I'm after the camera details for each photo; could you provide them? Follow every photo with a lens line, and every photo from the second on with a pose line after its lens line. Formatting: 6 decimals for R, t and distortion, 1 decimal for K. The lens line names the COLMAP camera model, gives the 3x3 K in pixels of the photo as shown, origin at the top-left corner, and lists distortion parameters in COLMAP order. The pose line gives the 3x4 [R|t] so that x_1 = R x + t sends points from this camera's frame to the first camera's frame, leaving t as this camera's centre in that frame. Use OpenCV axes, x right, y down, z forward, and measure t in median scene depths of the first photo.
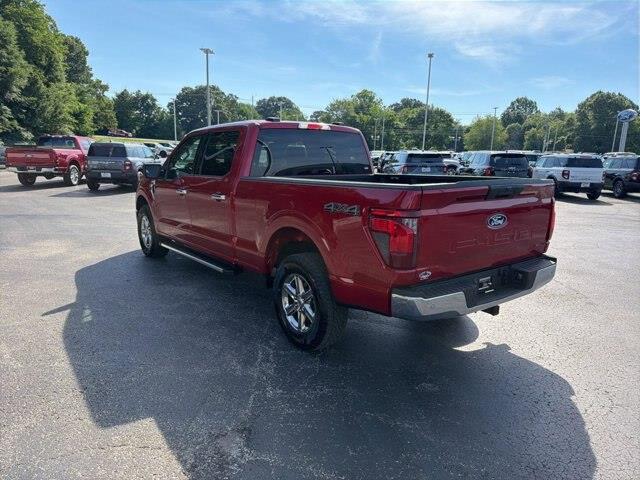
lens RADIAL K [[450.9, 0, 321.9], [0, 450.9, 242.6], [0, 0, 1]] dist [0.006614, -0.011258]
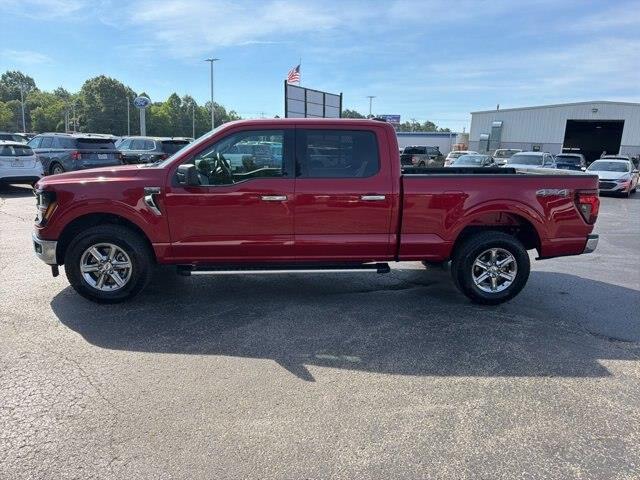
lens RADIAL K [[450.9, 0, 321.9], [0, 450.9, 242.6], [0, 0, 1]] dist [0.006614, -0.011258]
pose [[0.548572, -0.175044, 0.817575, -1.062605], [0.142870, 0.983082, 0.114617, -0.125647], [-0.823806, 0.053931, 0.564300, 0.517068]]
